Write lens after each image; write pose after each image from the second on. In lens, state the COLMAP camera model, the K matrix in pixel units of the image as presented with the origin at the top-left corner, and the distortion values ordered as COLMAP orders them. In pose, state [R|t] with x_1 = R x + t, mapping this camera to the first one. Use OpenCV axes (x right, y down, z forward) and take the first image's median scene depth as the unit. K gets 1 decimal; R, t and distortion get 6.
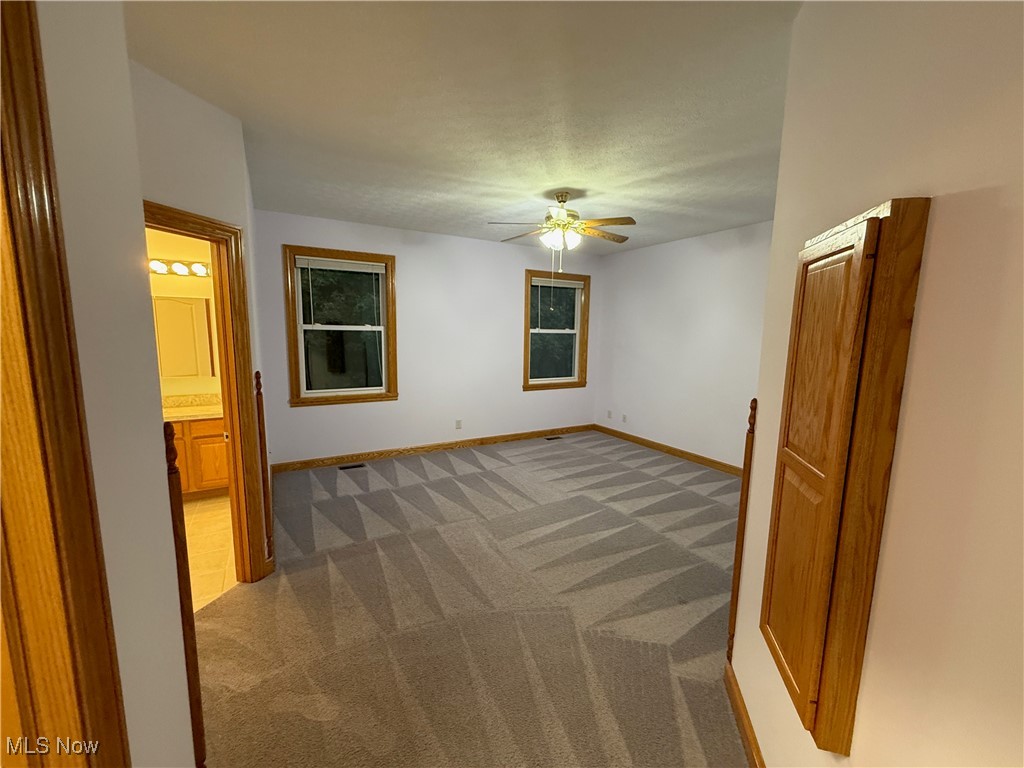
lens RADIAL K [[407.6, 0, 513.5], [0, 407.6, 387.3], [0, 0, 1]] dist [-0.001746, 0.000121]
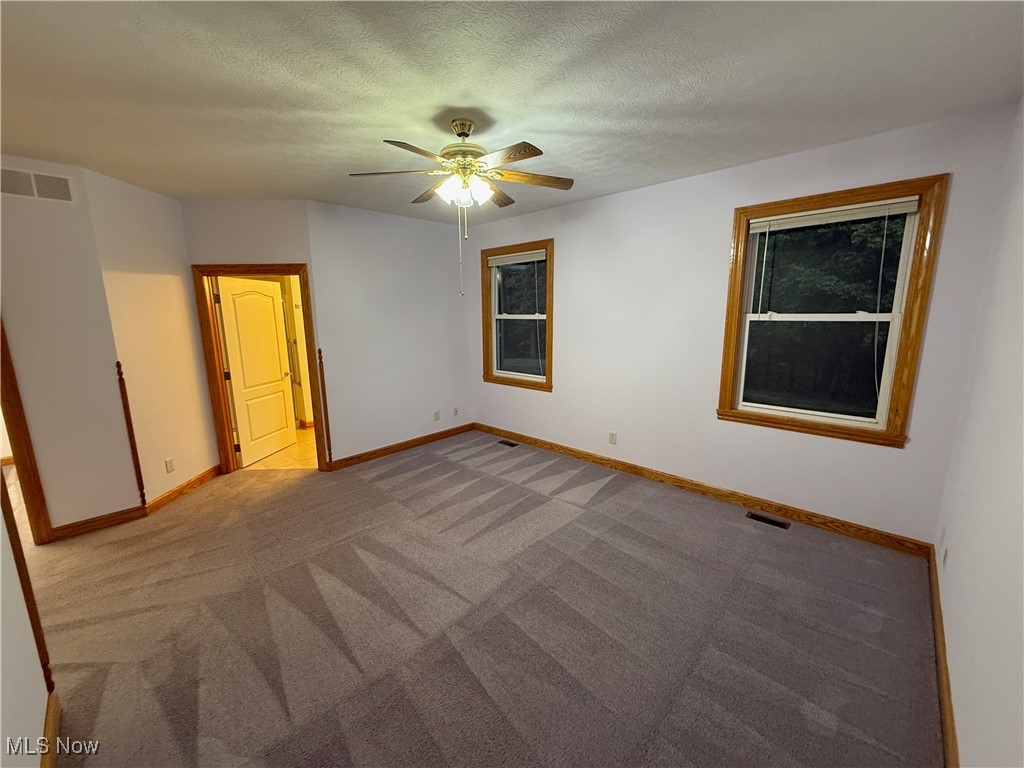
lens RADIAL K [[407.6, 0, 512.9], [0, 407.6, 389.3], [0, 0, 1]] dist [-0.001746, 0.000121]
pose [[0.278761, 0.164556, -0.946157, 0.504160], [-0.114023, 0.983913, 0.137529, -0.082411], [0.953568, 0.069546, 0.293039, 0.541855]]
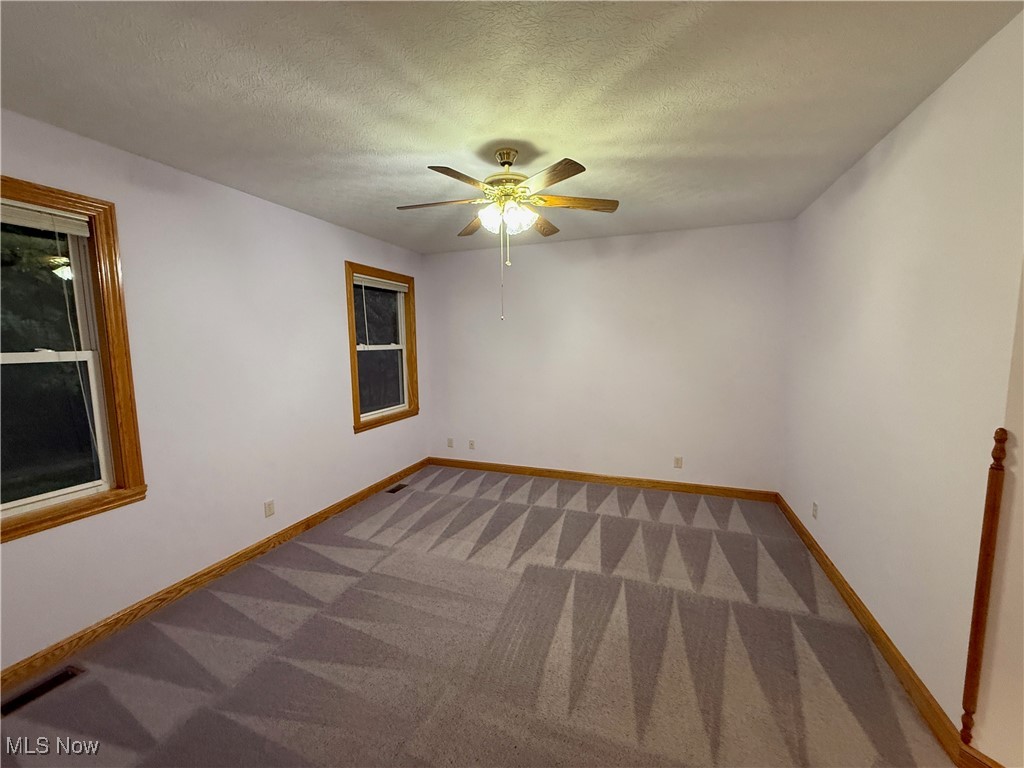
lens RADIAL K [[407.6, 0, 513.3], [0, 407.6, 384.6], [0, 0, 1]] dist [-0.001746, 0.000121]
pose [[0.763394, -0.090109, 0.639617, -0.211685], [0.107970, 0.994091, 0.011184, -0.053745], [-0.636846, 0.060522, 0.768612, 0.283581]]
